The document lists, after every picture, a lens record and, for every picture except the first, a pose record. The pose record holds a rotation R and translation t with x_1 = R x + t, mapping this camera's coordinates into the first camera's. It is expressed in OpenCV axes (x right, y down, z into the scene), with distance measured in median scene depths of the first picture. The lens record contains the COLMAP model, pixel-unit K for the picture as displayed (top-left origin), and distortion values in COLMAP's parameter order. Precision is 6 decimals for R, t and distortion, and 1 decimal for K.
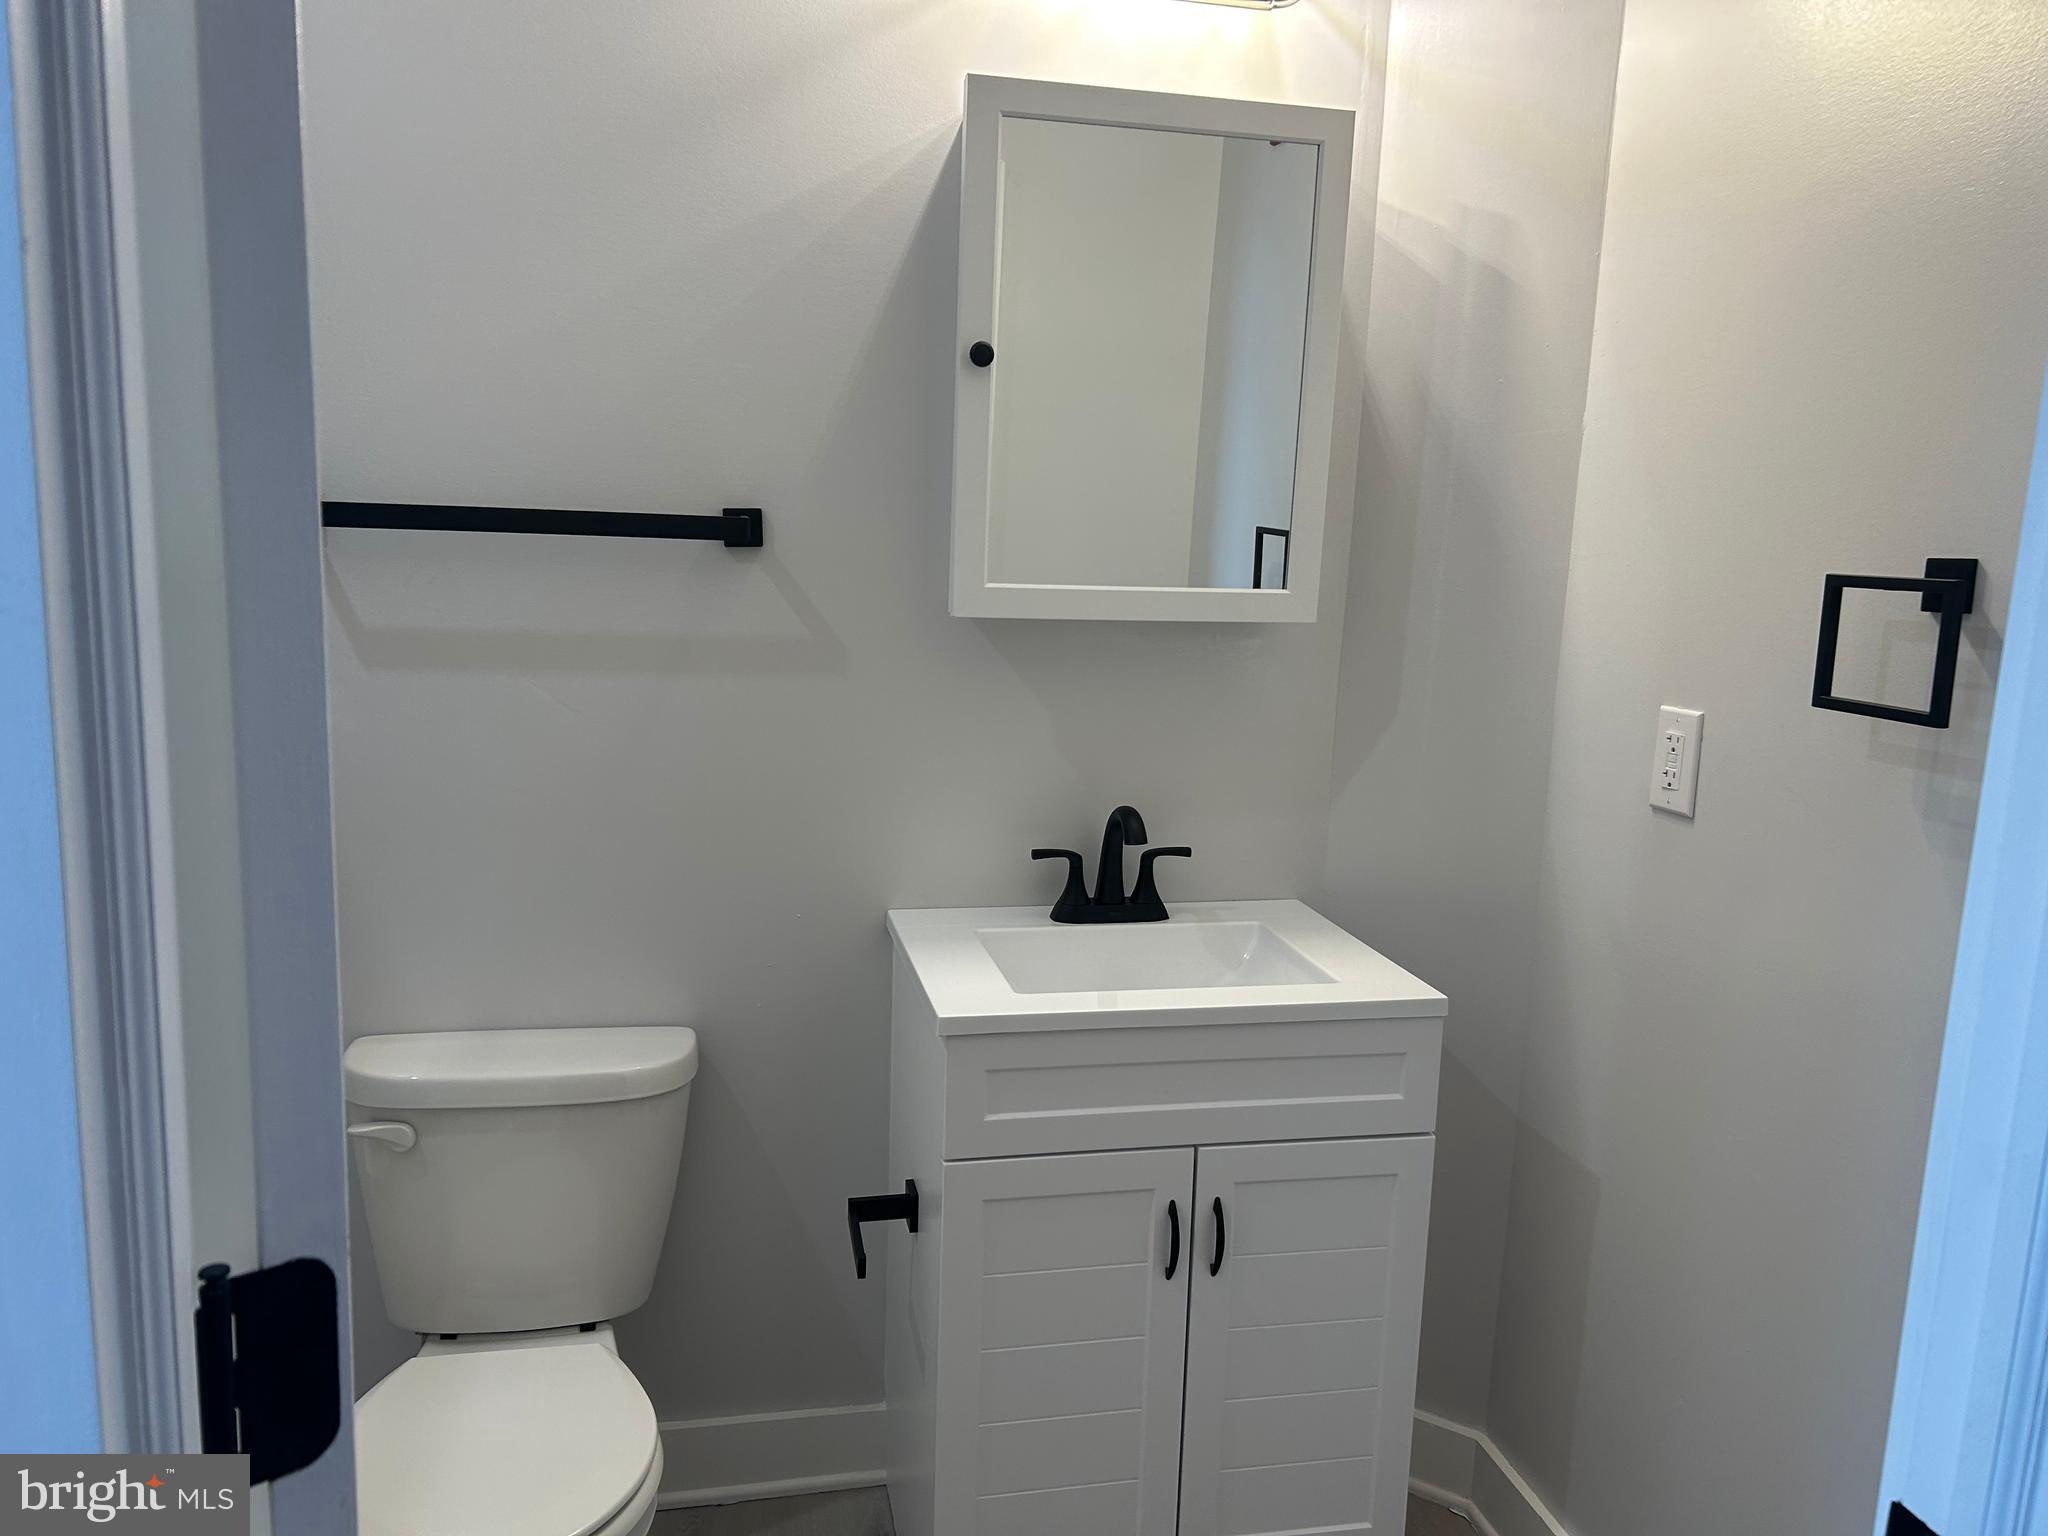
lens RADIAL K [[1549.3, 0, 1023.2], [0, 1549.3, 781.8], [0, 0, 1]] dist [0.059301, -0.050396]
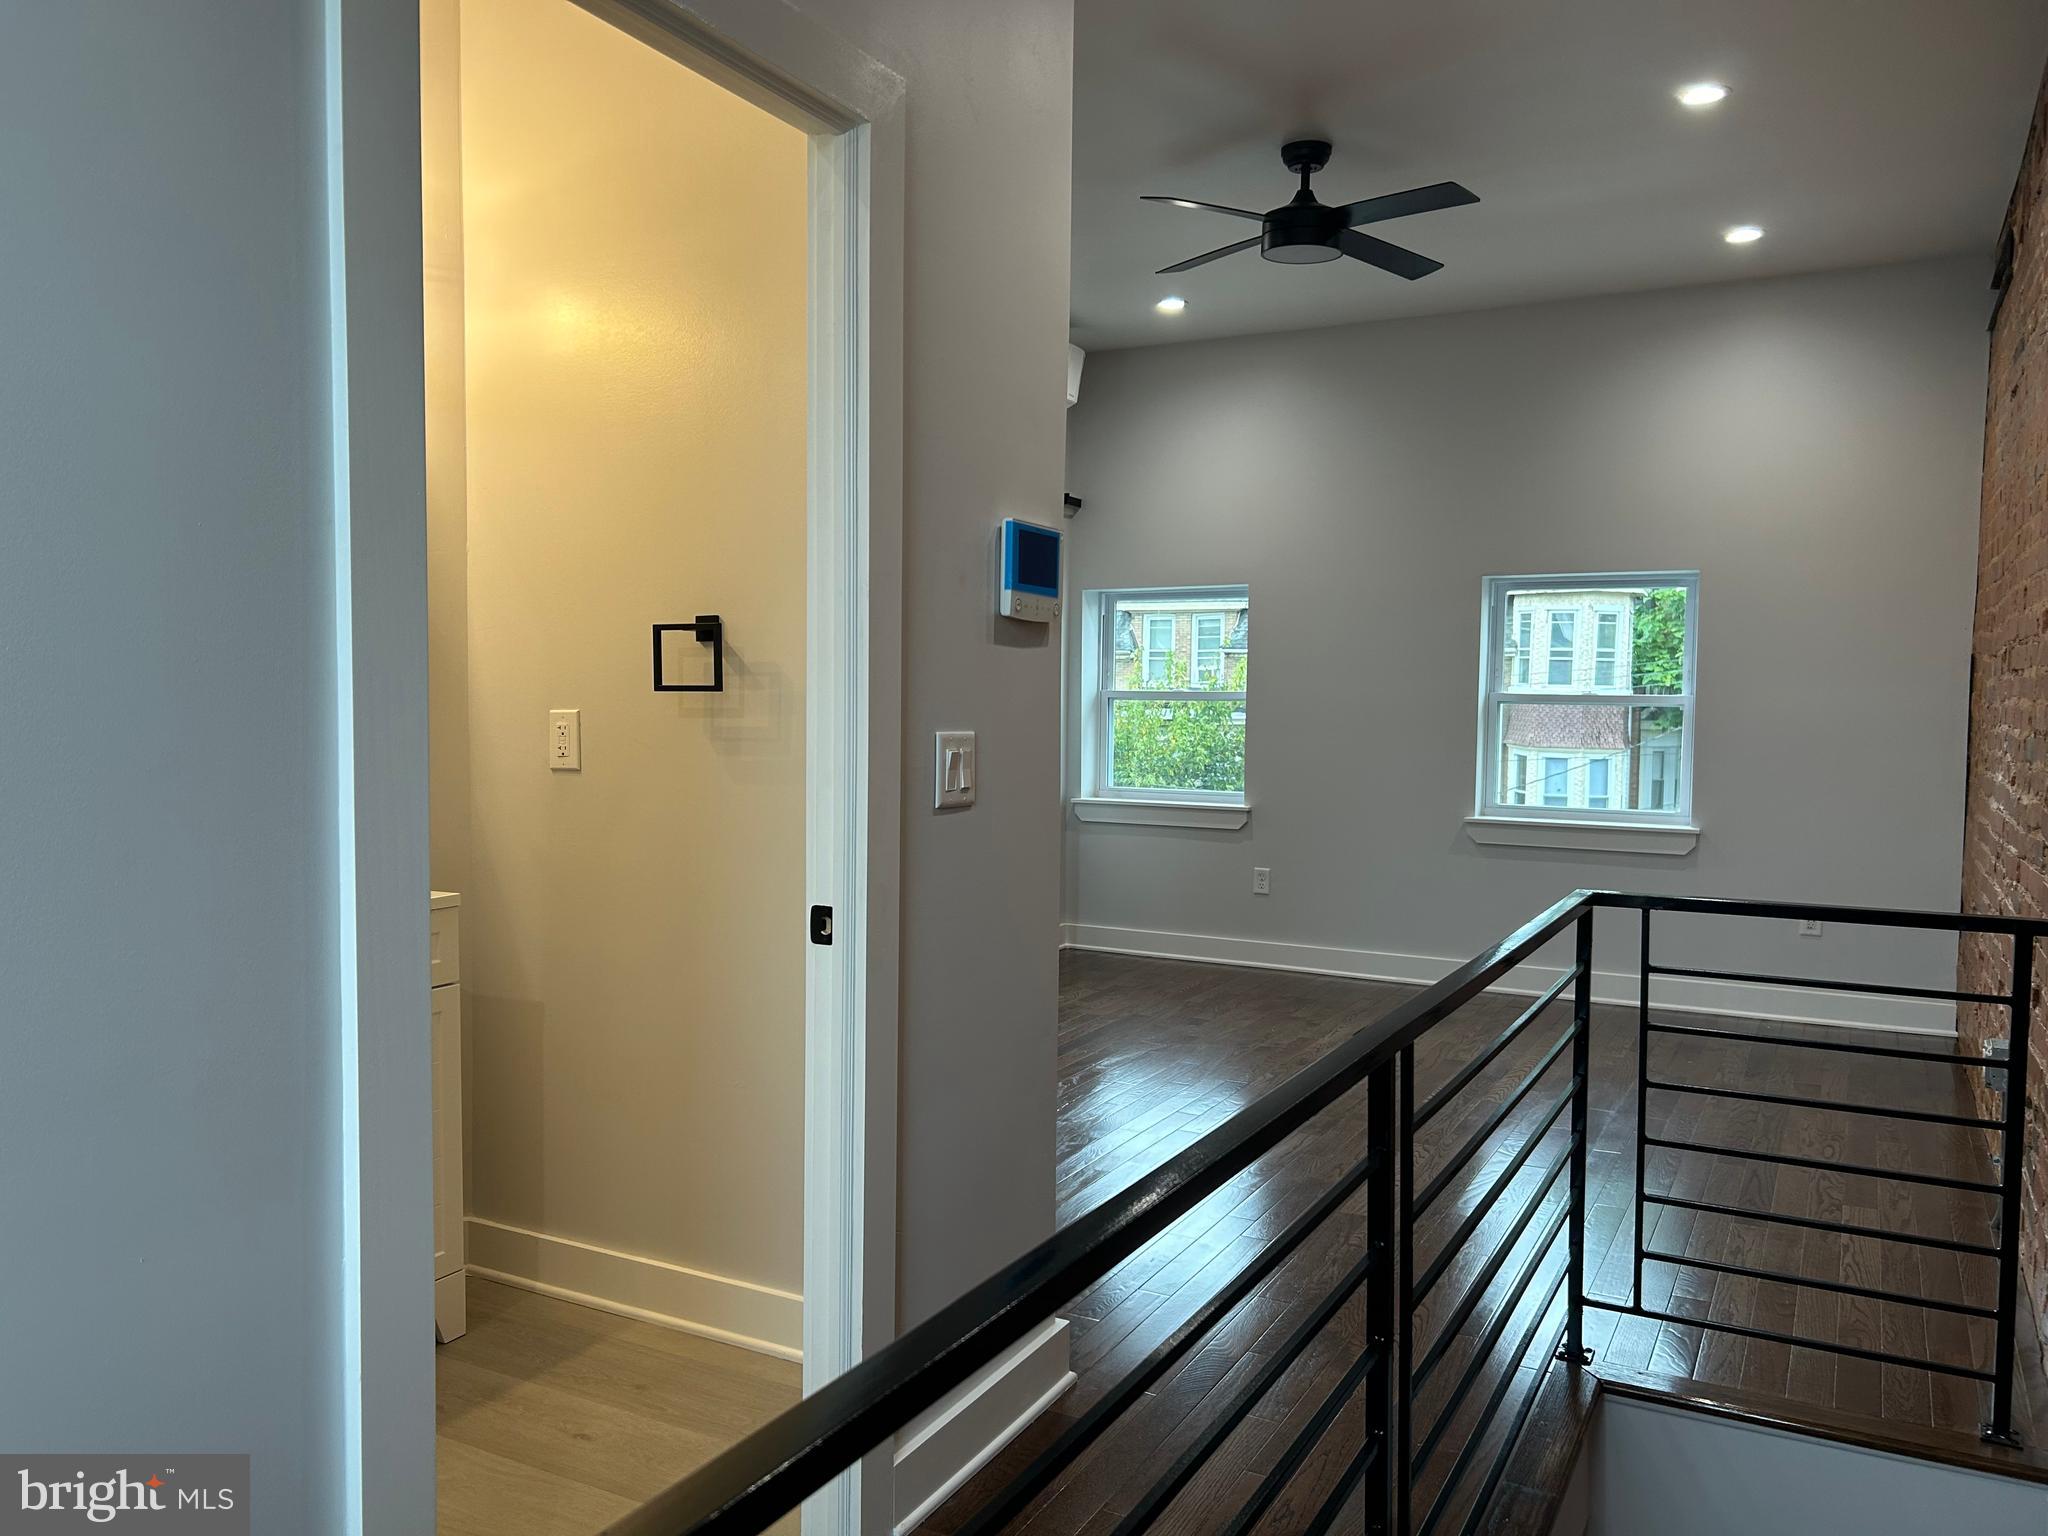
lens RADIAL K [[1549.3, 0, 1027.7], [0, 1549.3, 773.8], [0, 0, 1]] dist [0.059301, -0.050396]
pose [[0.650943, -0.083018, 0.754574, -0.670183], [0.145405, 0.989233, -0.016601, 0.154567], [-0.745071, 0.120525, 0.656006, -0.614254]]
